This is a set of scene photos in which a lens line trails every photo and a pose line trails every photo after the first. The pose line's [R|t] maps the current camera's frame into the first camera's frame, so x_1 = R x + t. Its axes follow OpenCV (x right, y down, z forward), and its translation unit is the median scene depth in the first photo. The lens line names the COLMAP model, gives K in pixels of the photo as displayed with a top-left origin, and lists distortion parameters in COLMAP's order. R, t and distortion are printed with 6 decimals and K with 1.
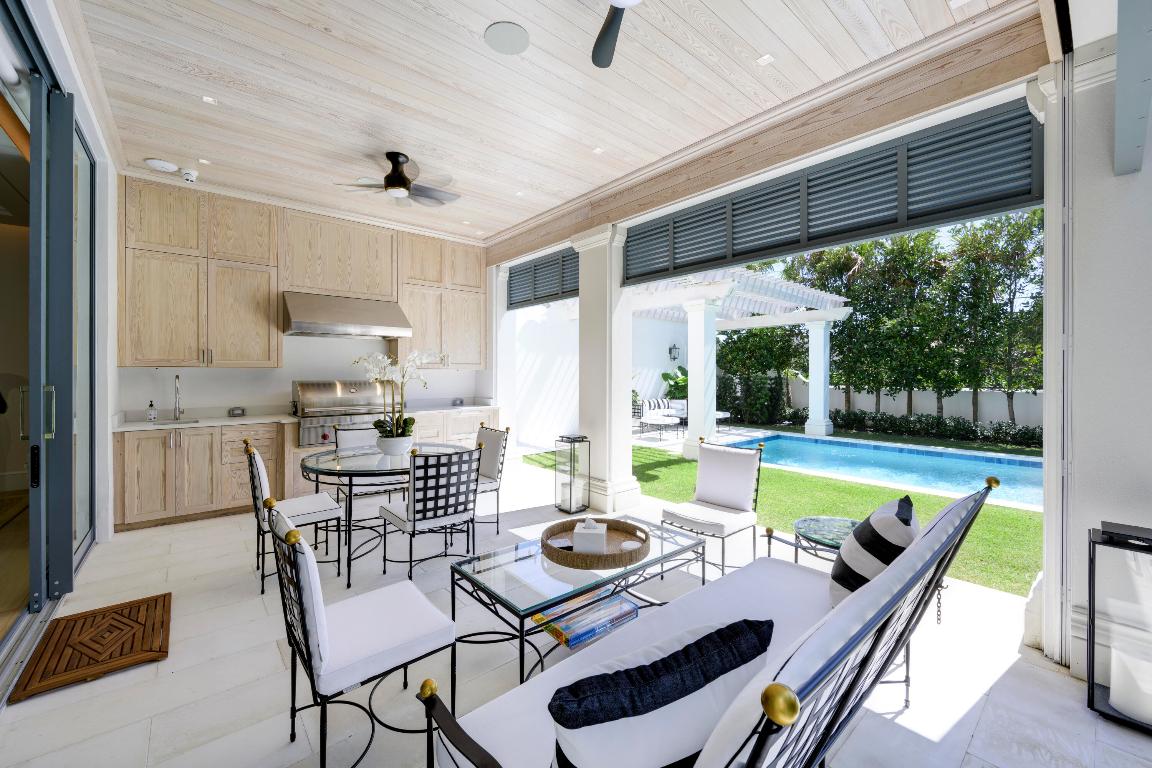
lens RADIAL K [[451.9, 0, 573.0], [0, 451.9, 376.1], [0, 0, 1]] dist [0.001121, 0.000095]
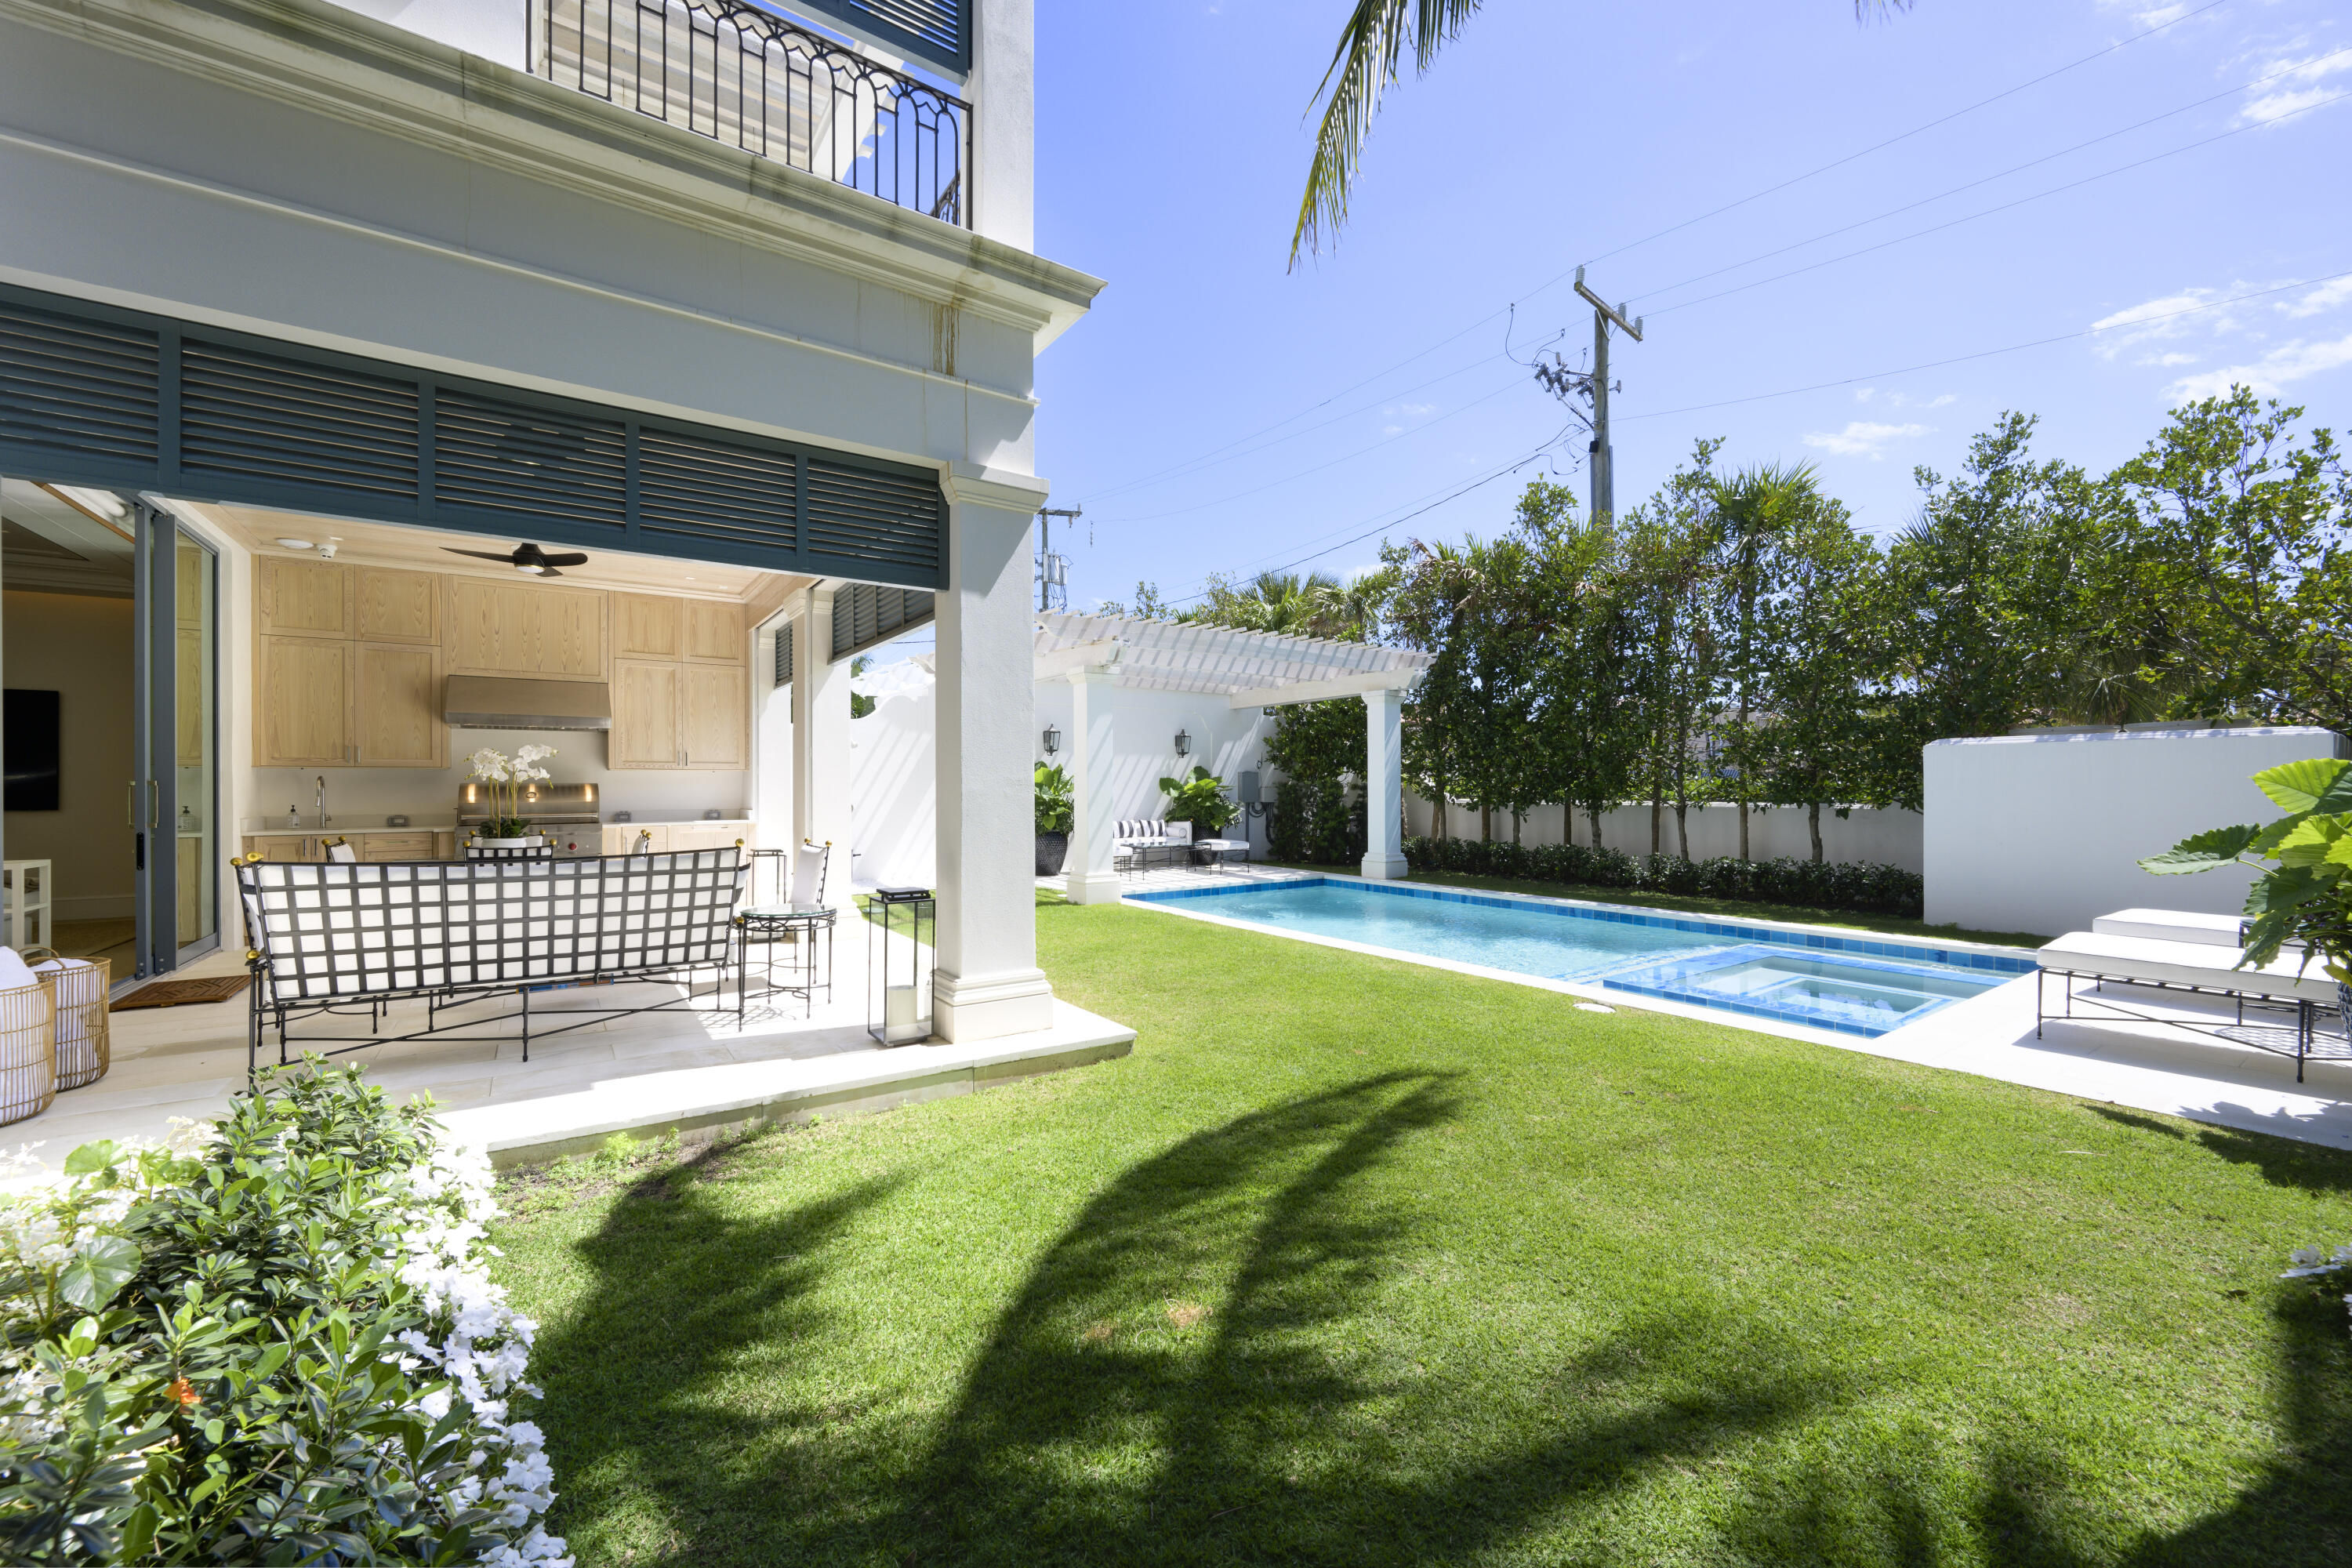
lens RADIAL K [[922.6, 0, 1182.2], [0, 922.6, 787.4], [0, 0, 1]] dist [0.001121, 0.000095]
pose [[0.995495, -0.002886, -0.094773, 0.423652], [0.002470, 0.999987, -0.004505, 0.014350], [0.094785, 0.004250, 0.995489, -0.274828]]
